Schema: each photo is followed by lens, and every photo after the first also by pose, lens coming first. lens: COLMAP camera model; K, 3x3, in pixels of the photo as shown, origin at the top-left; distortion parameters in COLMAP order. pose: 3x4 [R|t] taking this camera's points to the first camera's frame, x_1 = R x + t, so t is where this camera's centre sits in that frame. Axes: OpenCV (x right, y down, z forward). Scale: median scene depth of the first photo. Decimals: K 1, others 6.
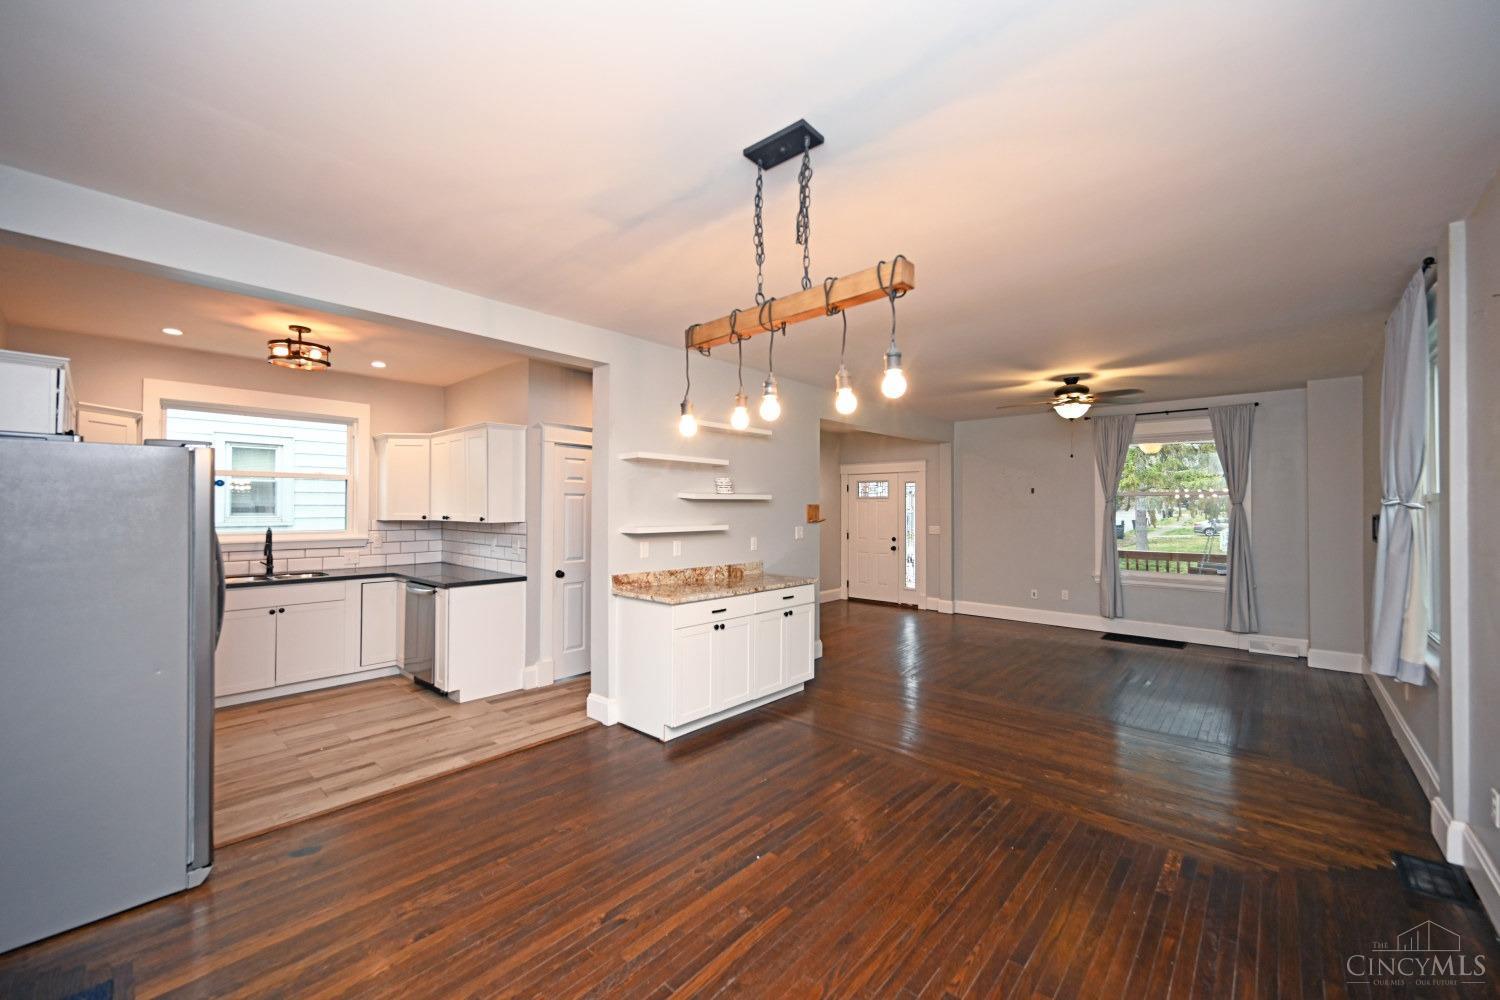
lens RADIAL K [[593.0, 0, 754.1], [0, 593.0, 499.9], [0, 0, 1]] dist [0.000364, 0.000153]
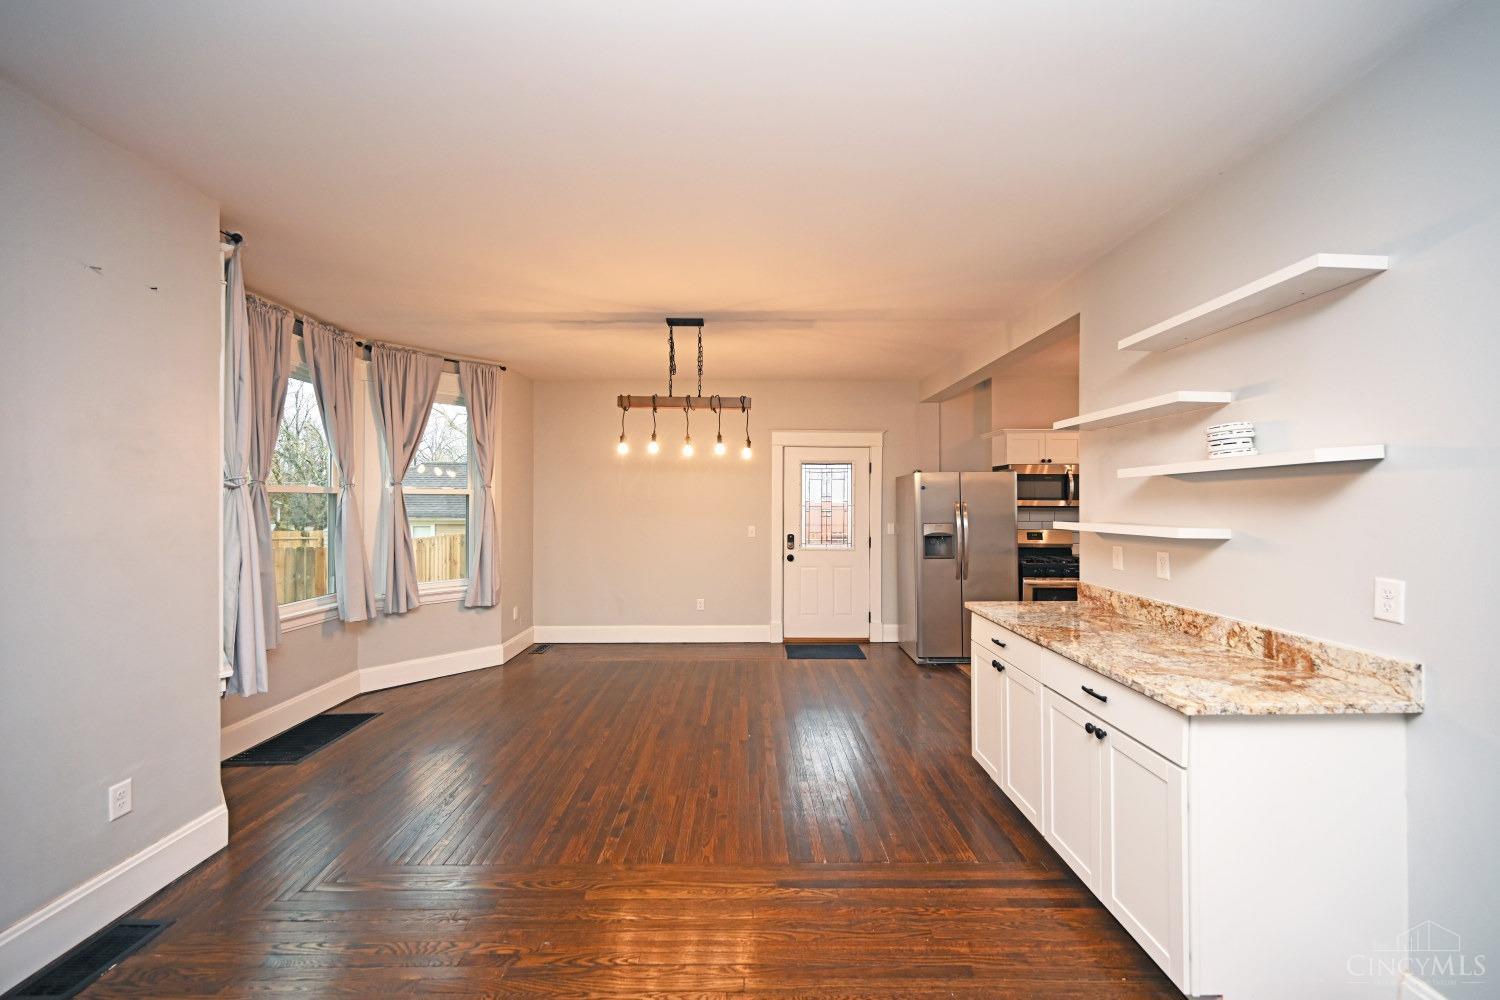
lens RADIAL K [[583.9, 0, 754.6], [0, 583.9, 499.9], [0, 0, 1]] dist [-0.000206, 0.000002]
pose [[-0.740068, -0.005593, -0.672509, 0.499599], [0.007557, 0.999833, -0.016631, 0.024022], [0.672489, -0.017391, -0.739902, 1.074873]]
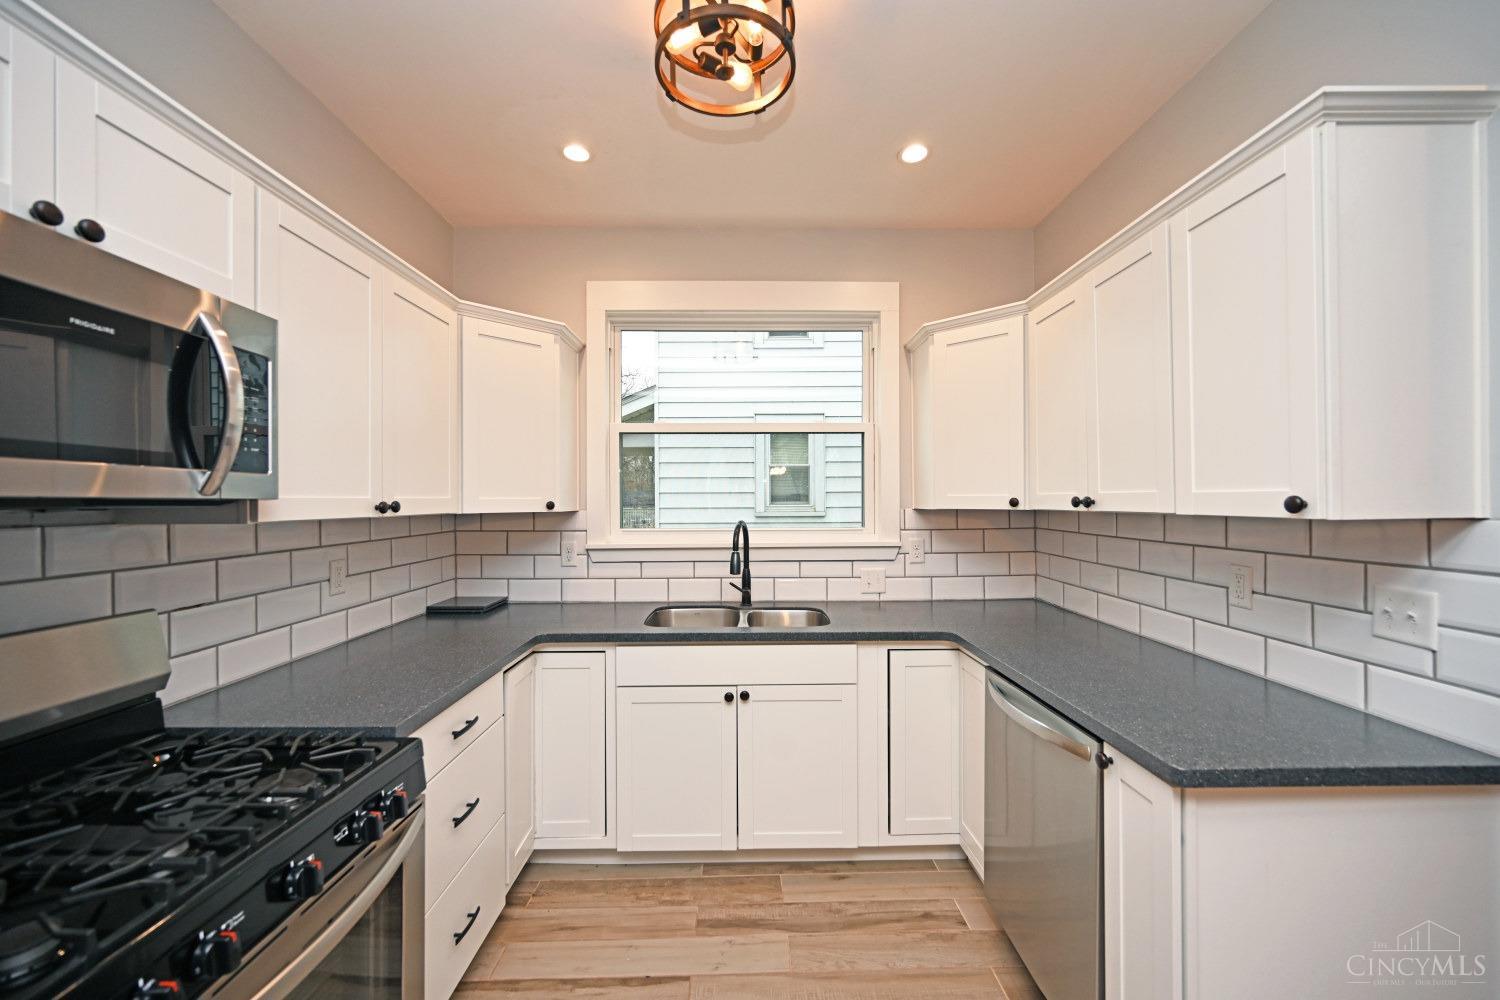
lens RADIAL K [[583.9, 0, 754.6], [0, 583.9, 499.9], [0, 0, 1]] dist [-0.000206, 0.000002]
pose [[0.678565, -0.007551, -0.734502, -0.415623], [0.016860, 0.999844, 0.005297, 0.024591], [0.734347, -0.015978, 0.678586, 0.643852]]
